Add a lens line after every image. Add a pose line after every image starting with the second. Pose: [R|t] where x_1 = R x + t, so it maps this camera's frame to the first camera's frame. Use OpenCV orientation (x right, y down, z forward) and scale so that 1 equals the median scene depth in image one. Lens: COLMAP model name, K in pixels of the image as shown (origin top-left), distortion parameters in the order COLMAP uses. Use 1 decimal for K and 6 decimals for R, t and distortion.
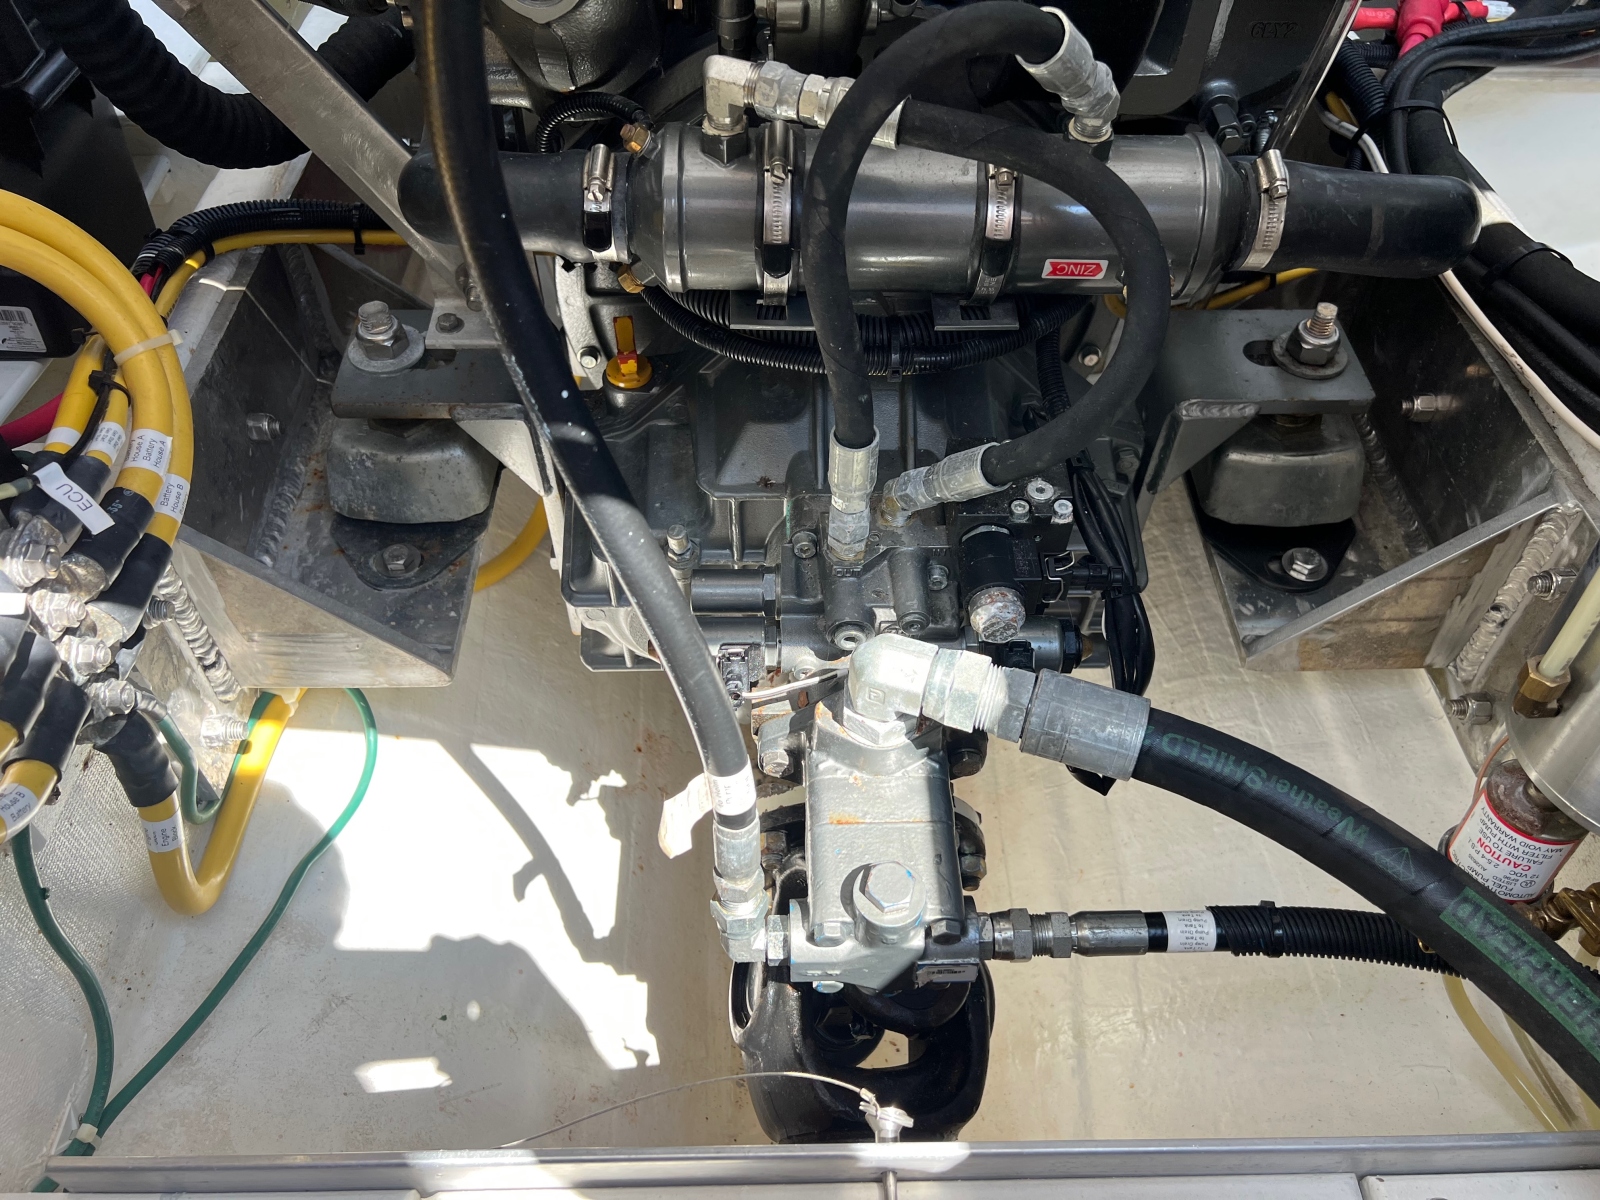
lens RADIAL K [[1208.0, 0, 813.9], [0, 1208.0, 605.8], [0, 0, 1]] dist [0.059920, -0.077010]
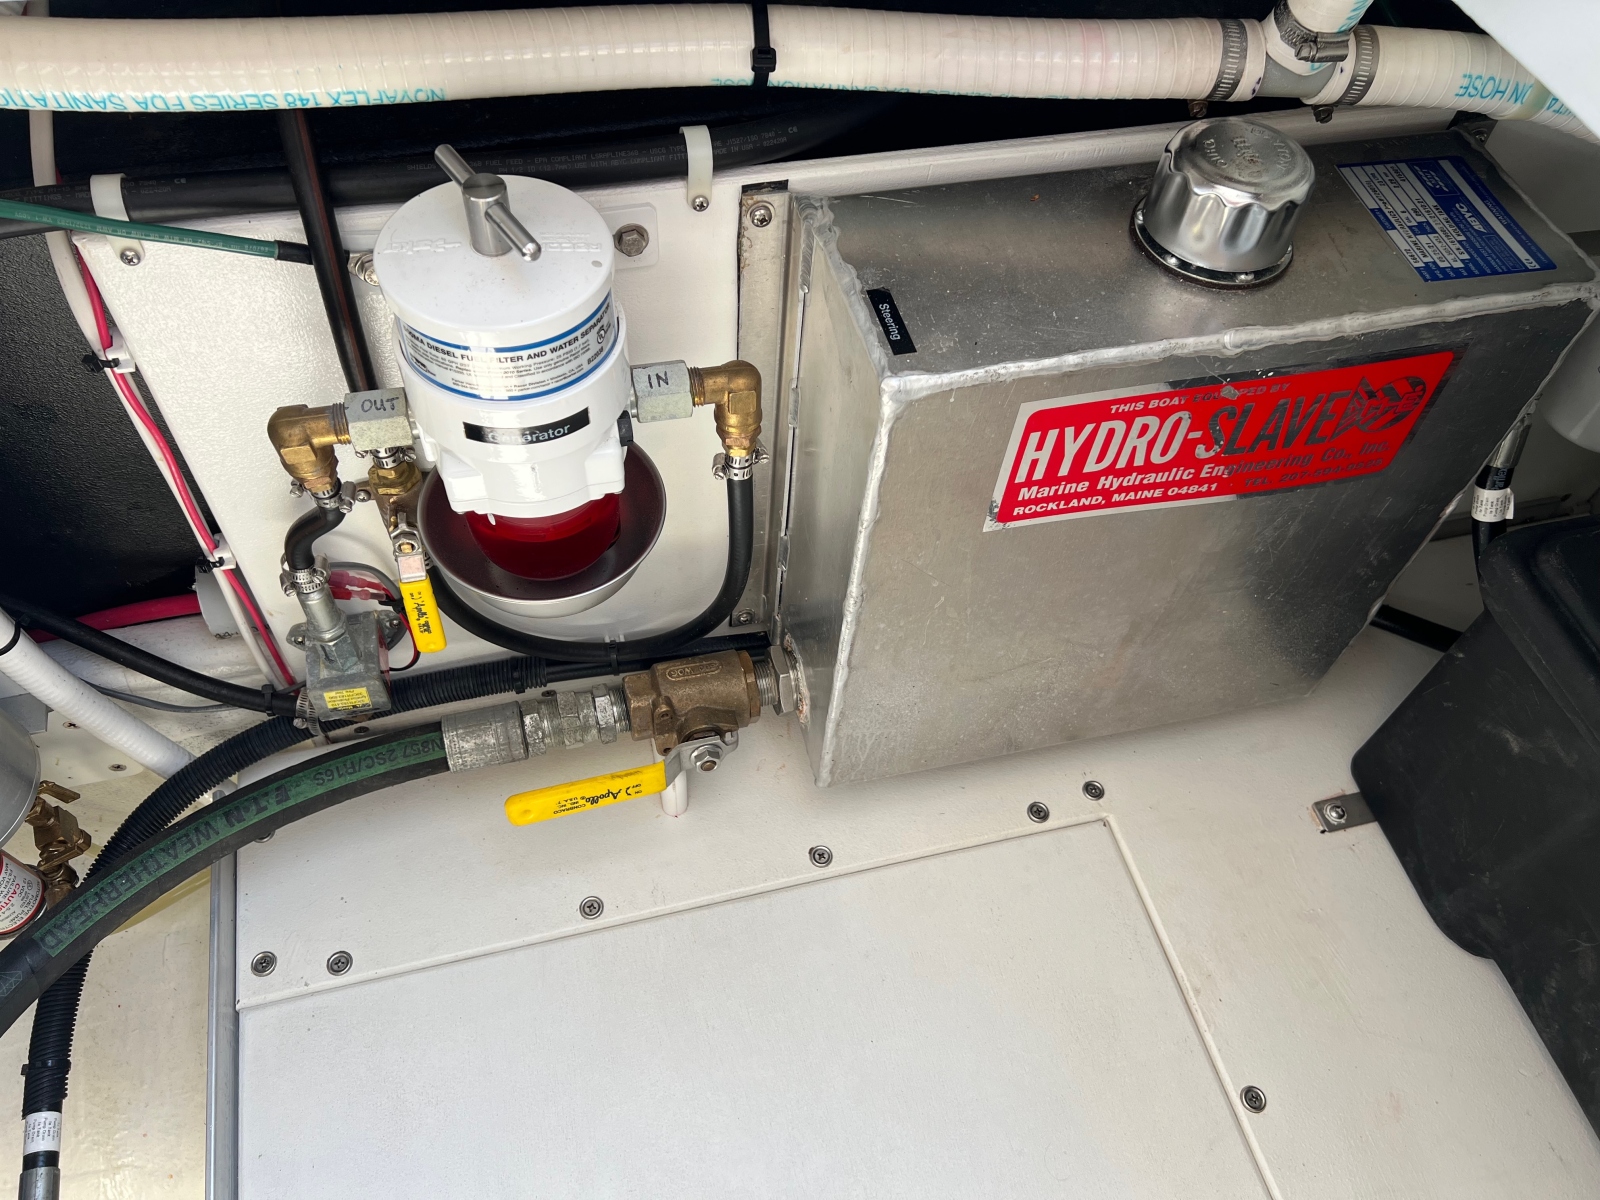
lens RADIAL K [[1208.0, 0, 813.9], [0, 1208.0, 605.8], [0, 0, 1]] dist [0.059920, -0.077010]
pose [[-0.236607, -0.800544, 0.550587, -0.096893], [0.699242, 0.253148, 0.668563, -0.110478], [-0.674595, 0.543180, 0.499877, -0.327761]]
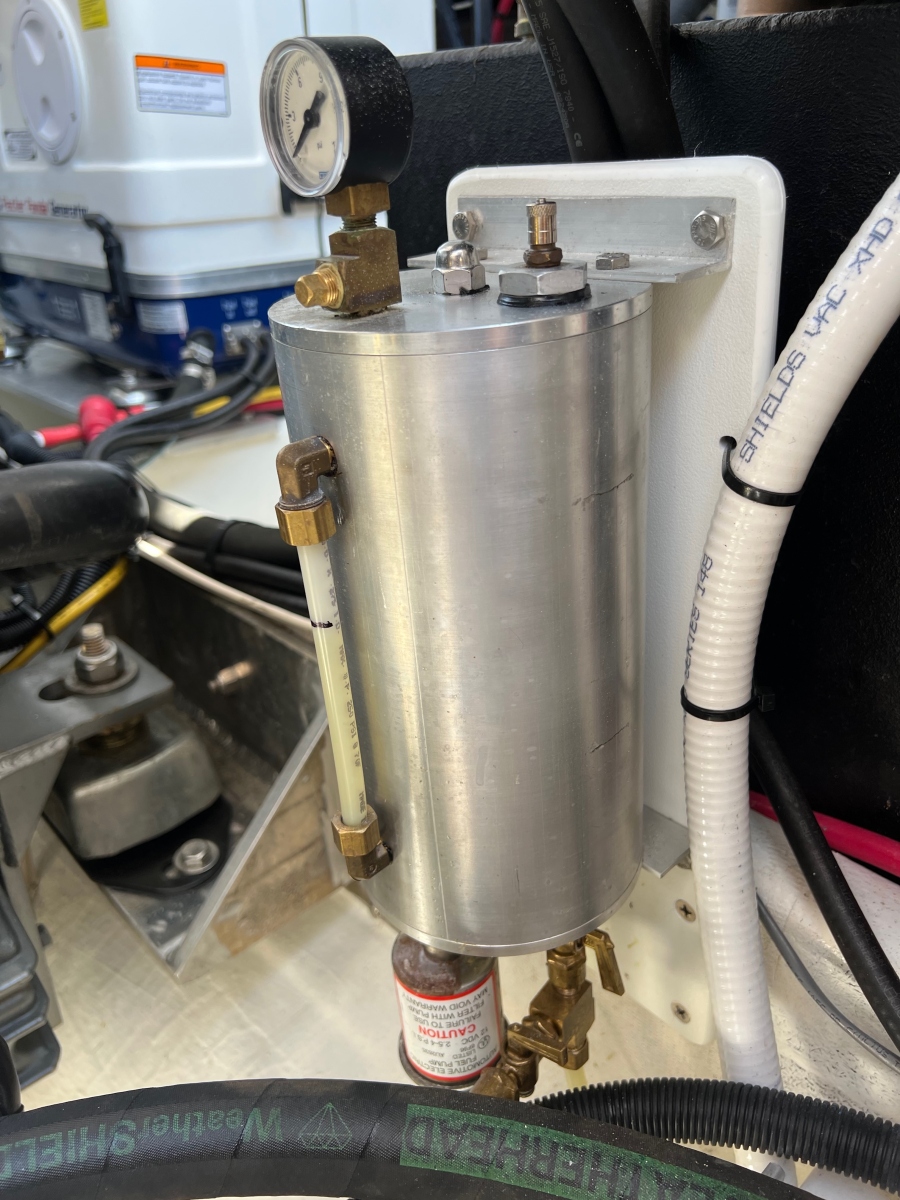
lens RADIAL K [[973.7, 0, 450.0], [0, 973.7, 600.0], [0, 0, 1]] dist [-0.001624, -0.009548]
pose [[0.744620, -0.327743, 0.581486, 0.175079], [0.516975, 0.834233, -0.191812, 0.054687], [-0.422230, 0.443441, 0.790621, 0.203363]]
